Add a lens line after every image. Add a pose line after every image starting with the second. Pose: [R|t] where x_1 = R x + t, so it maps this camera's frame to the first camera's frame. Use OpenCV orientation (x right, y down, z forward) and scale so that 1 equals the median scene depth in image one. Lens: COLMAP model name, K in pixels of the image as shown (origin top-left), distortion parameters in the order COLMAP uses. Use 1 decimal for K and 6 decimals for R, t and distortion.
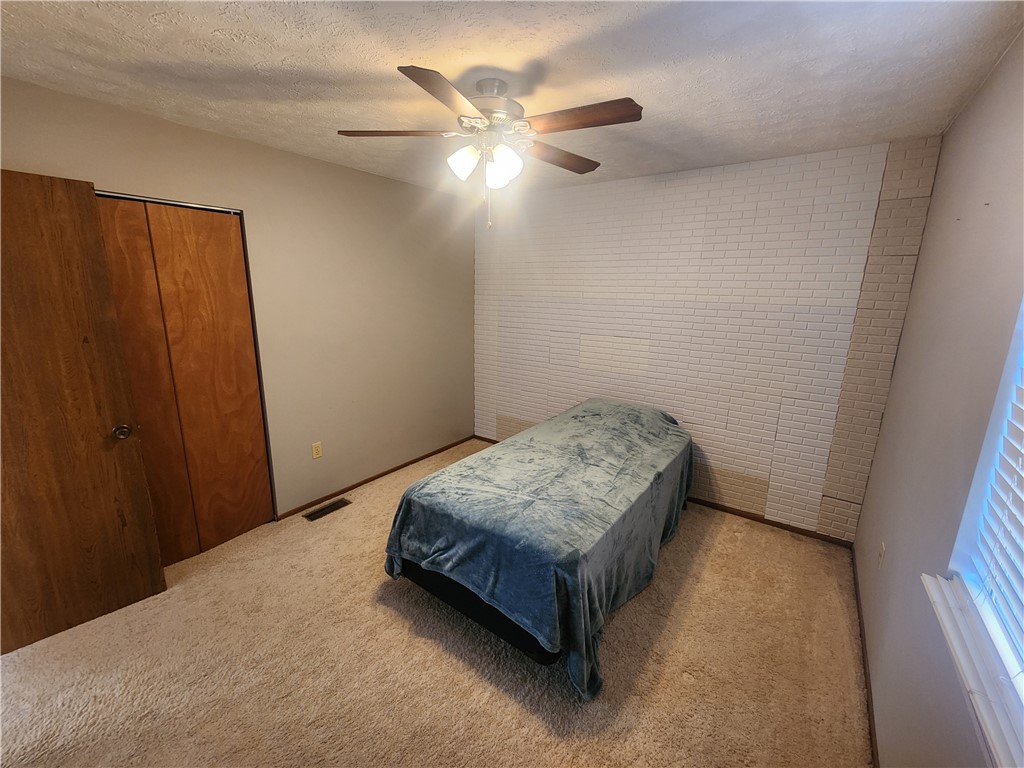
lens RADIAL K [[419.6, 0, 507.7], [0, 419.6, 384.7], [0, 0, 1]] dist [-0.000128, -0.001409]
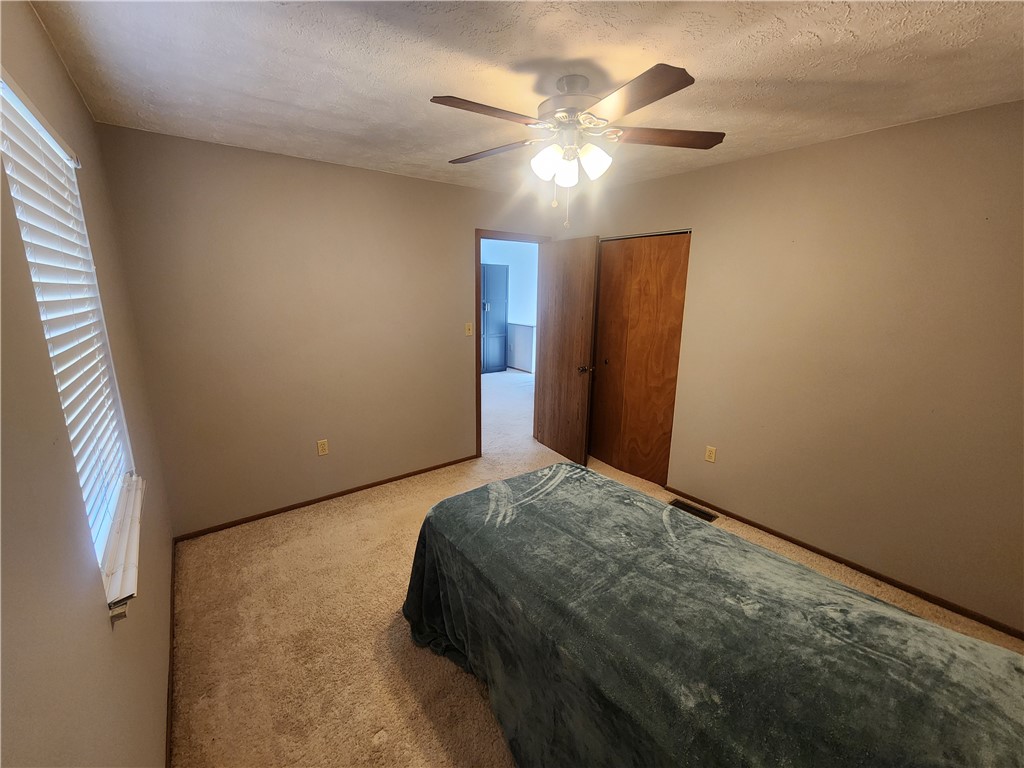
lens RADIAL K [[419.6, 0, 507.3], [0, 419.6, 385.0], [0, 0, 1]] dist [-0.000128, -0.001409]
pose [[-0.285476, 0.201686, -0.936924, 0.709300], [-0.234108, 0.933316, 0.272241, -0.189750], [0.929353, 0.297059, -0.219222, 0.855899]]
